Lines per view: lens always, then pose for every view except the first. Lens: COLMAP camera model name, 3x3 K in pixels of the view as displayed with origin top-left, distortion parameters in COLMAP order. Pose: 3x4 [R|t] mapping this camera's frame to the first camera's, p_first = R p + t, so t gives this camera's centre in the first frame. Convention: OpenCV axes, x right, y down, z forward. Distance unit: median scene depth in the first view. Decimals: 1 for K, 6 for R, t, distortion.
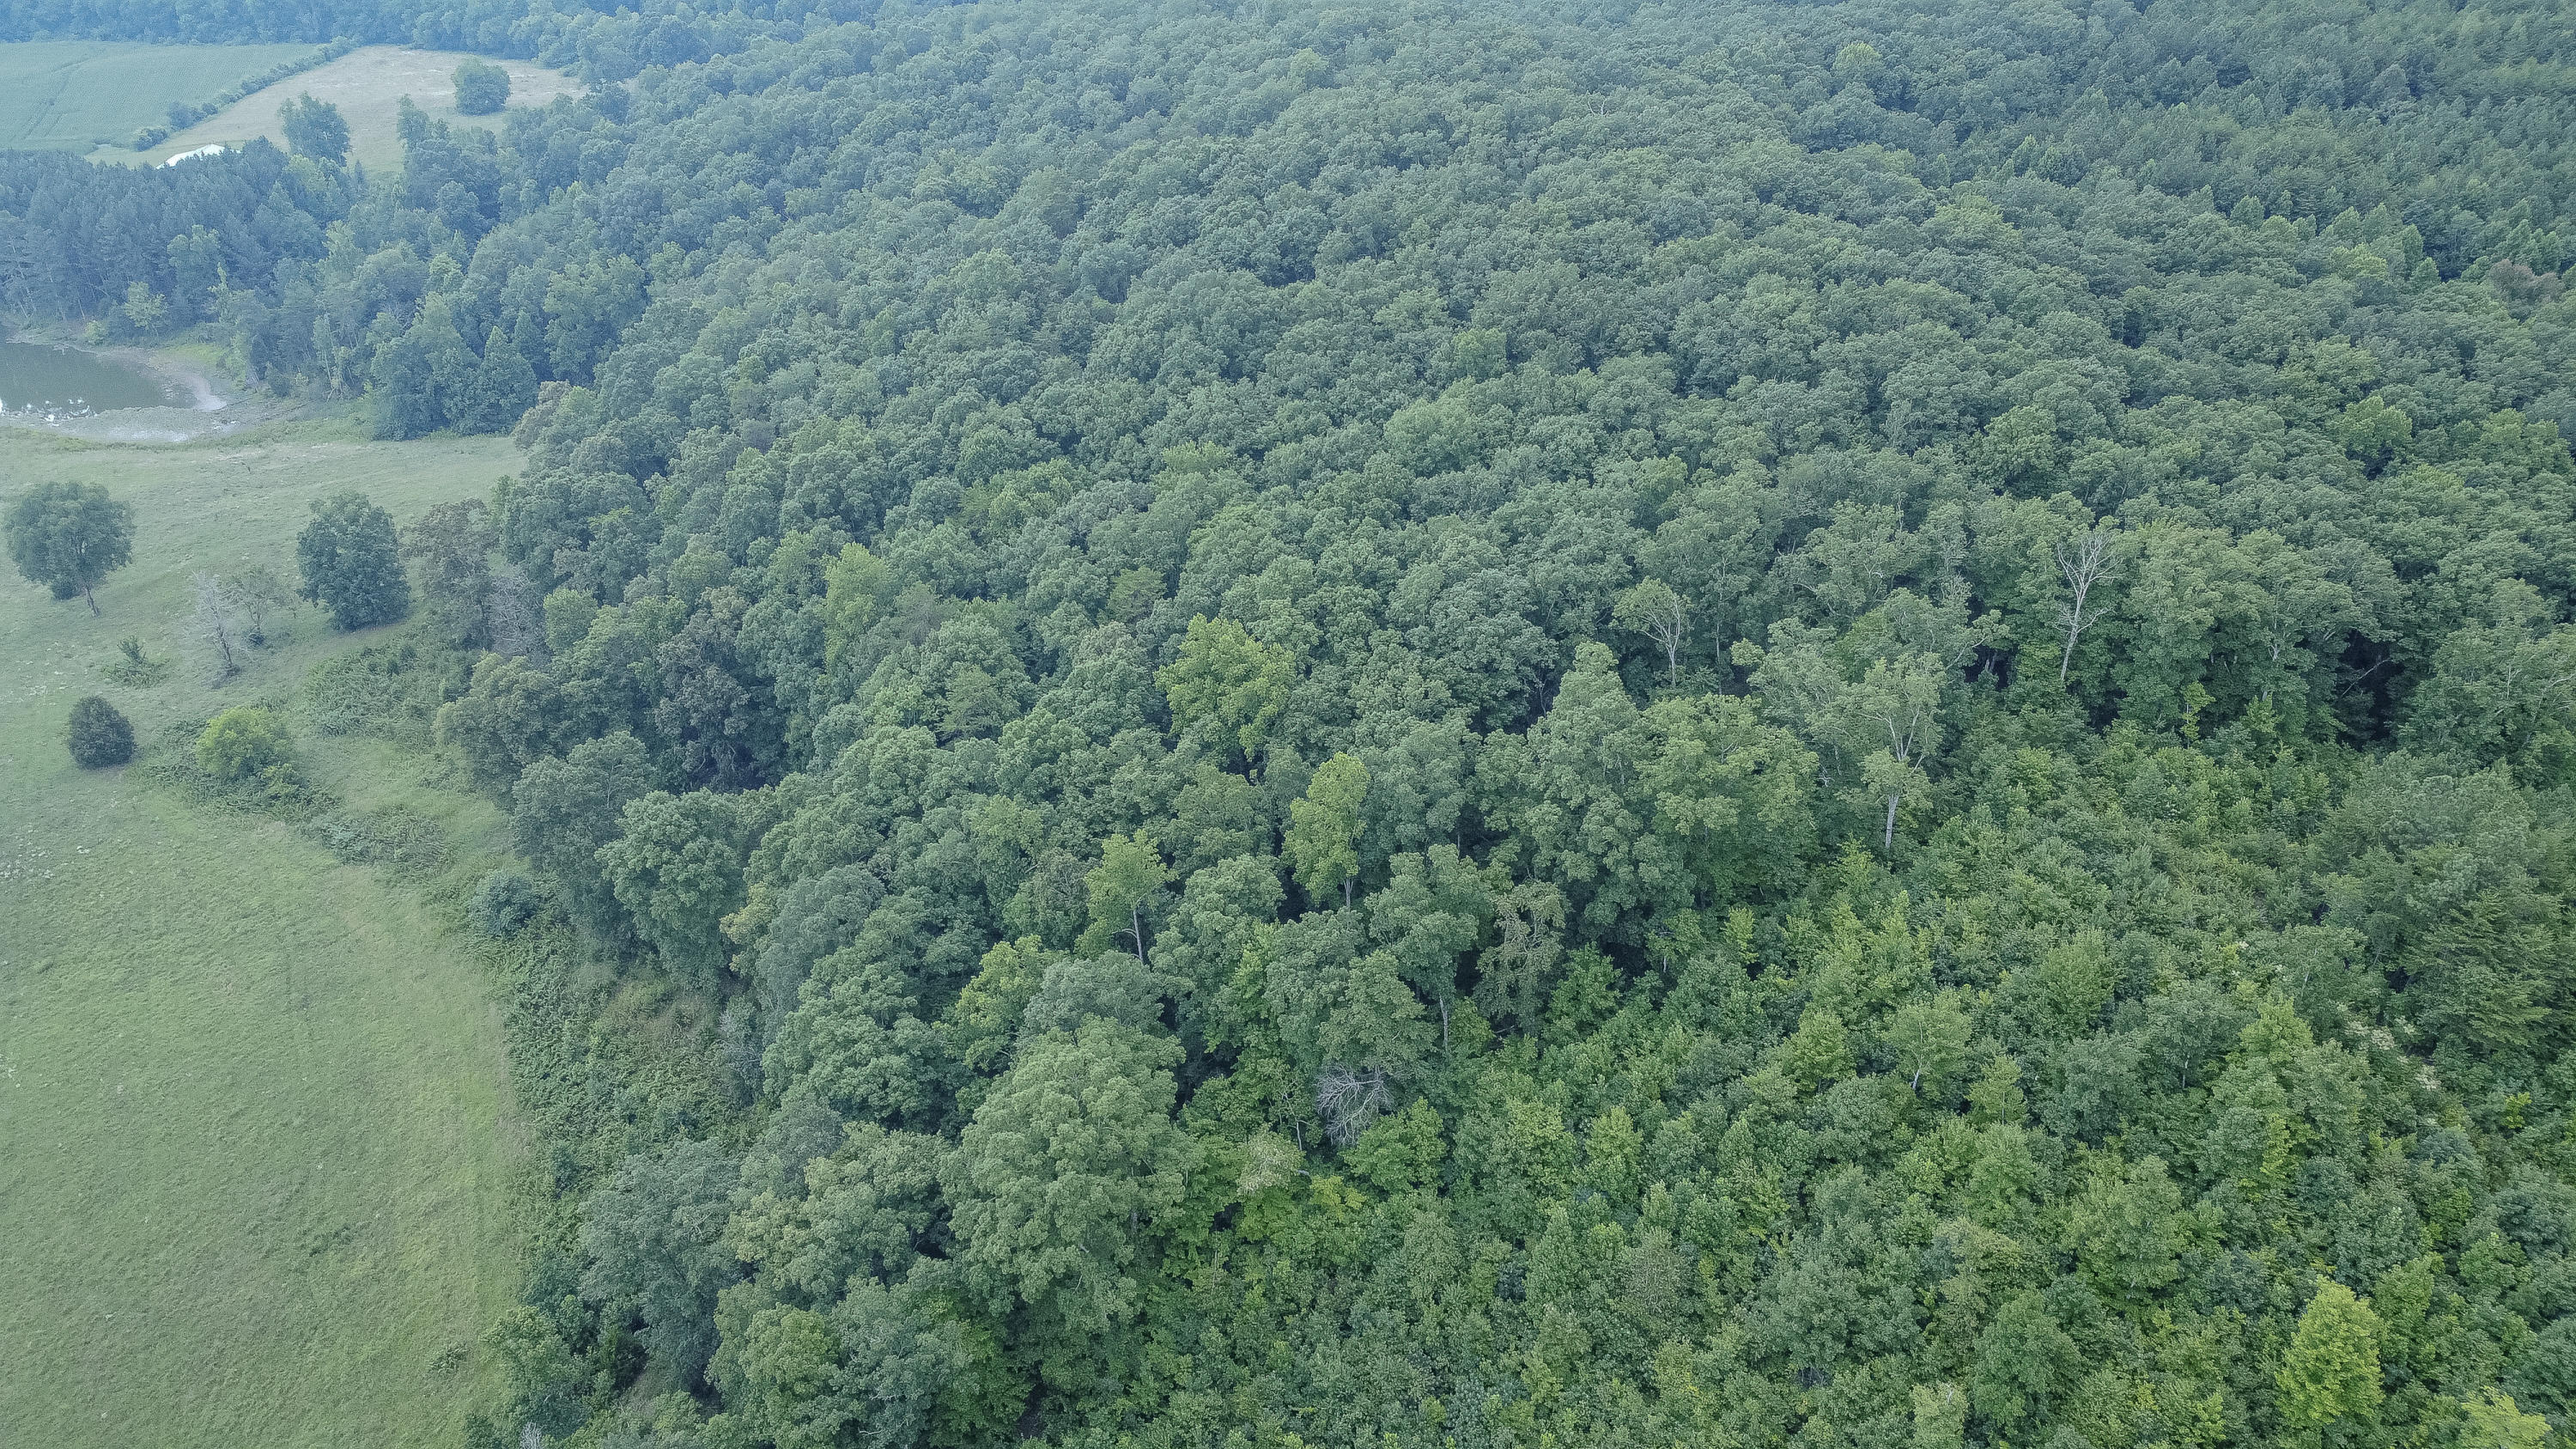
lens RADIAL K [[1945.3, 0, 1280.0], [0, 1945.3, 737.5], [0, 0, 1]] dist [-0.001573, -0.006172]
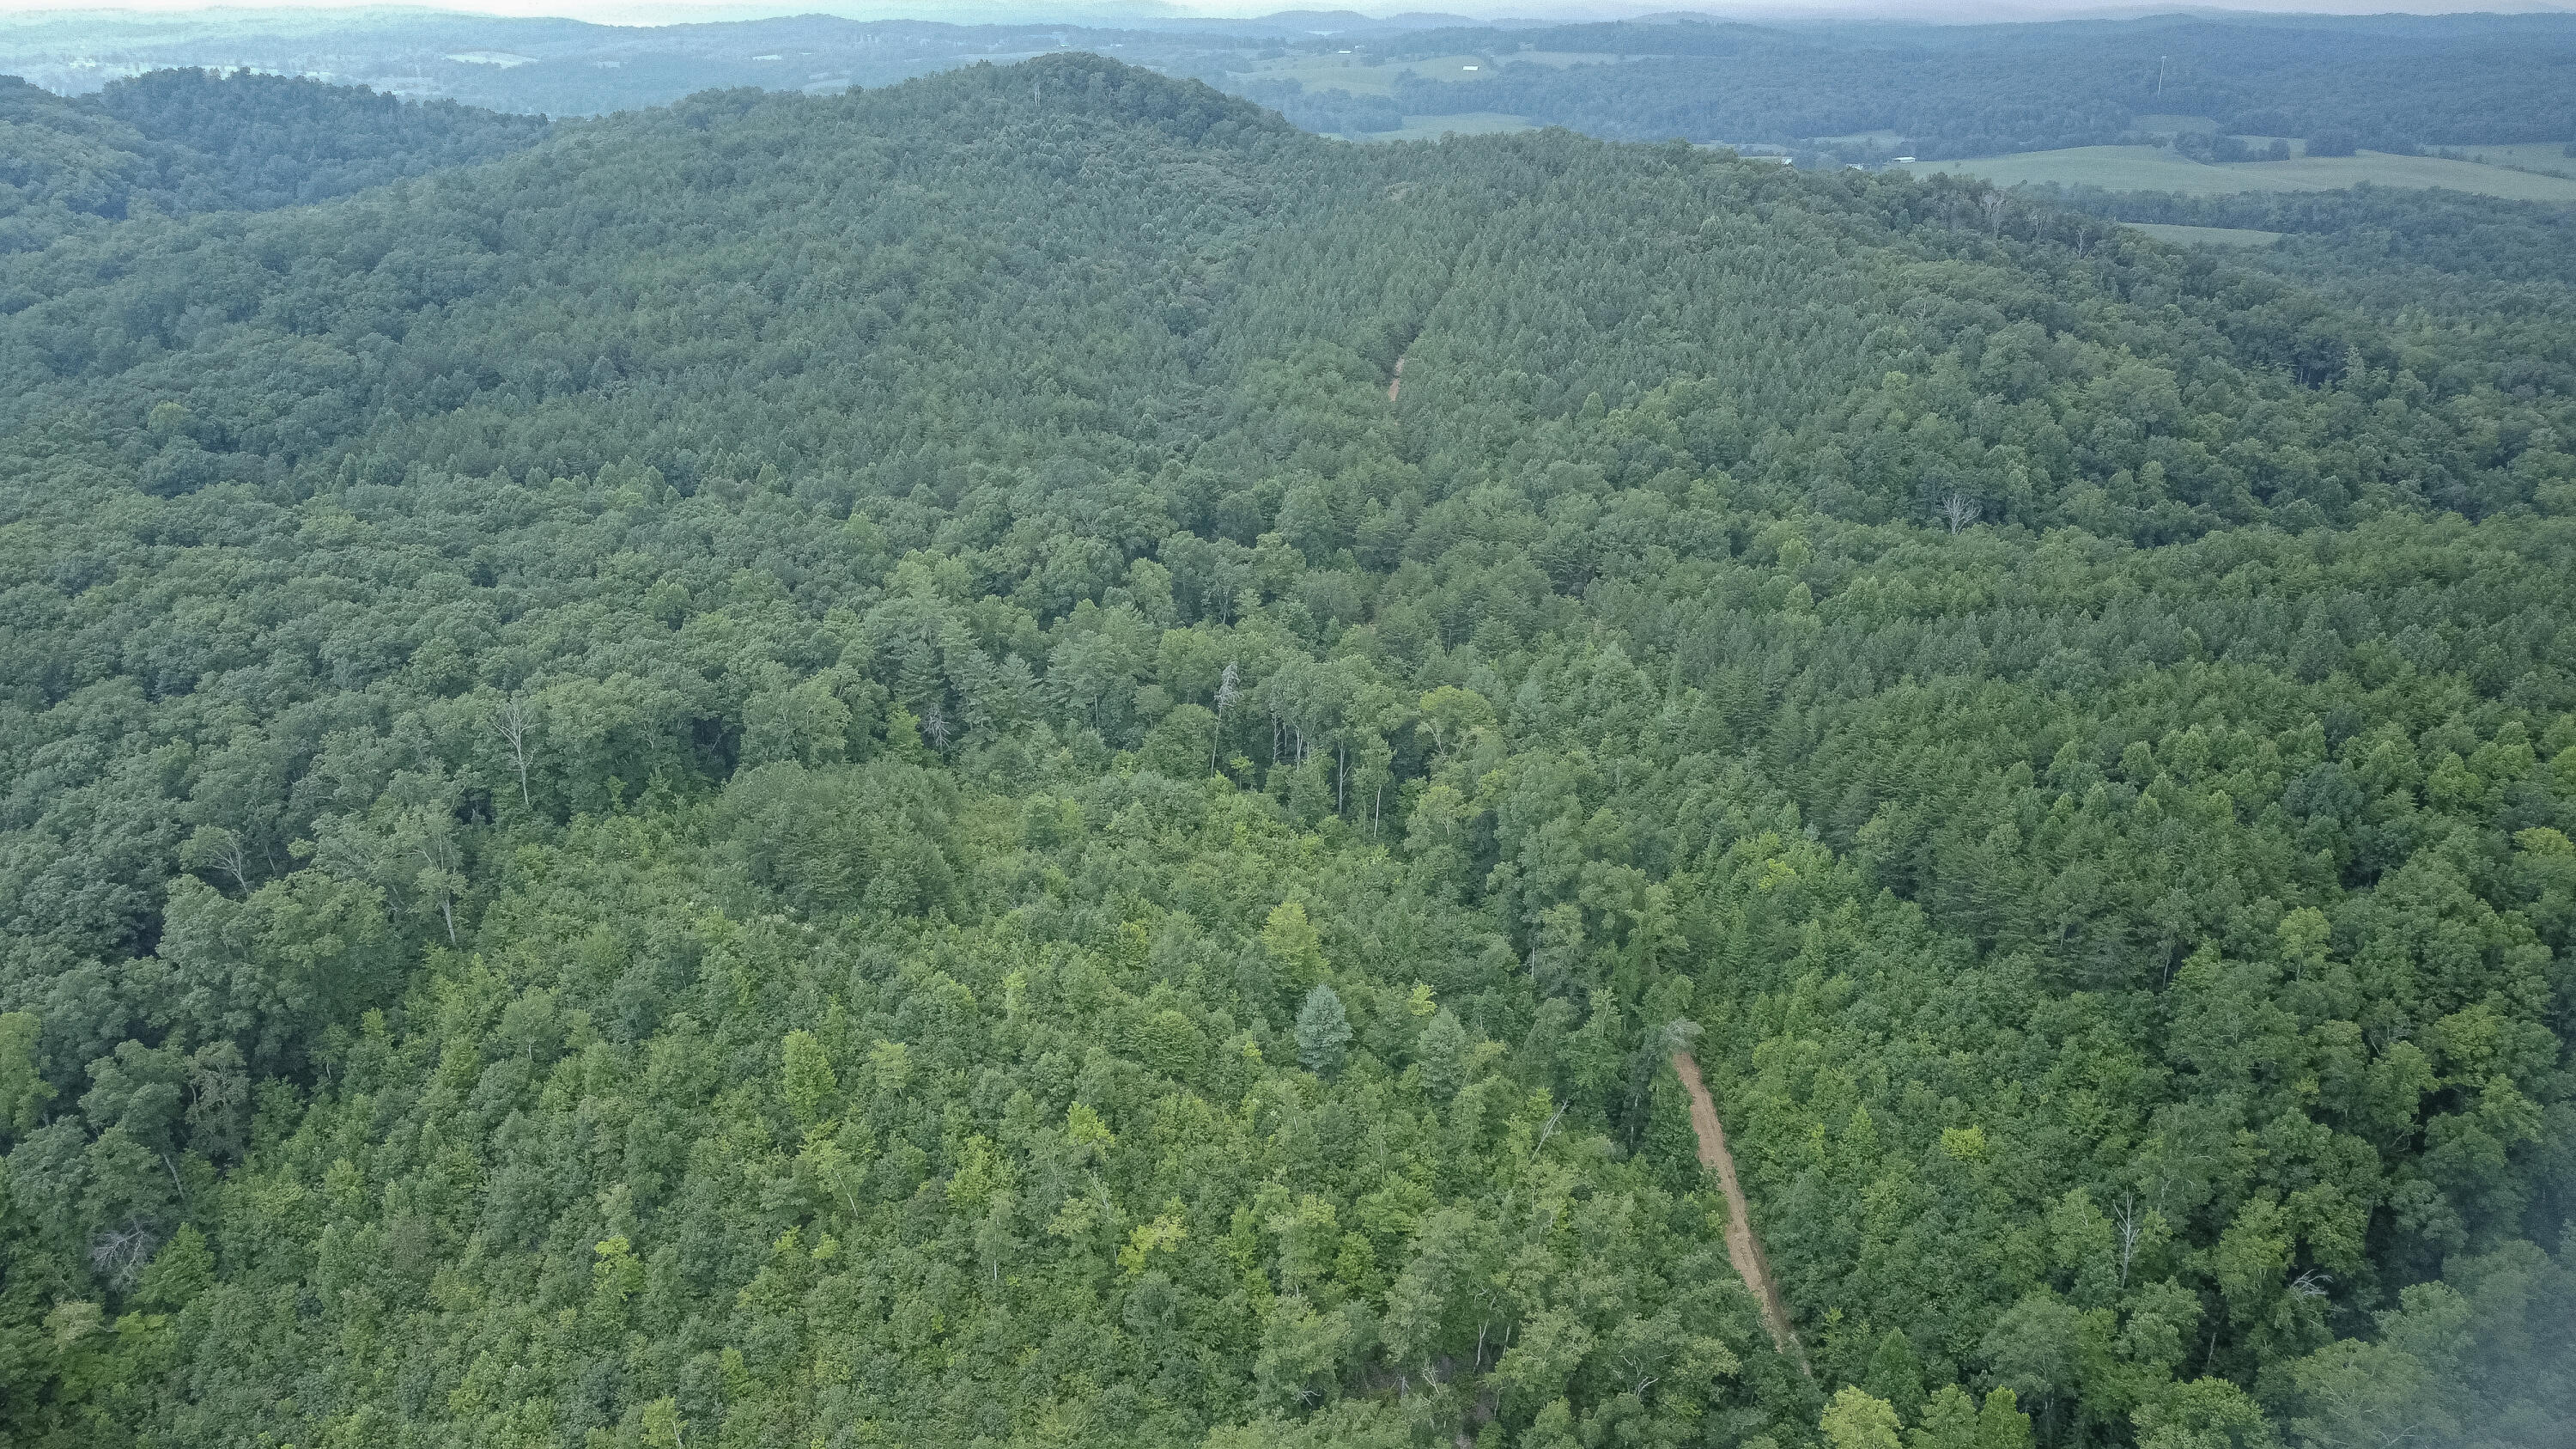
lens RADIAL K [[1945.3, 0, 1280.4], [0, 1945.3, 738.6], [0, 0, 1]] dist [-0.001573, -0.006172]
pose [[0.676681, -0.270624, 0.684738, -0.202795], [0.364277, 0.931256, 0.008063, 0.121233], [-0.639848, 0.243978, 0.728745, -0.438710]]
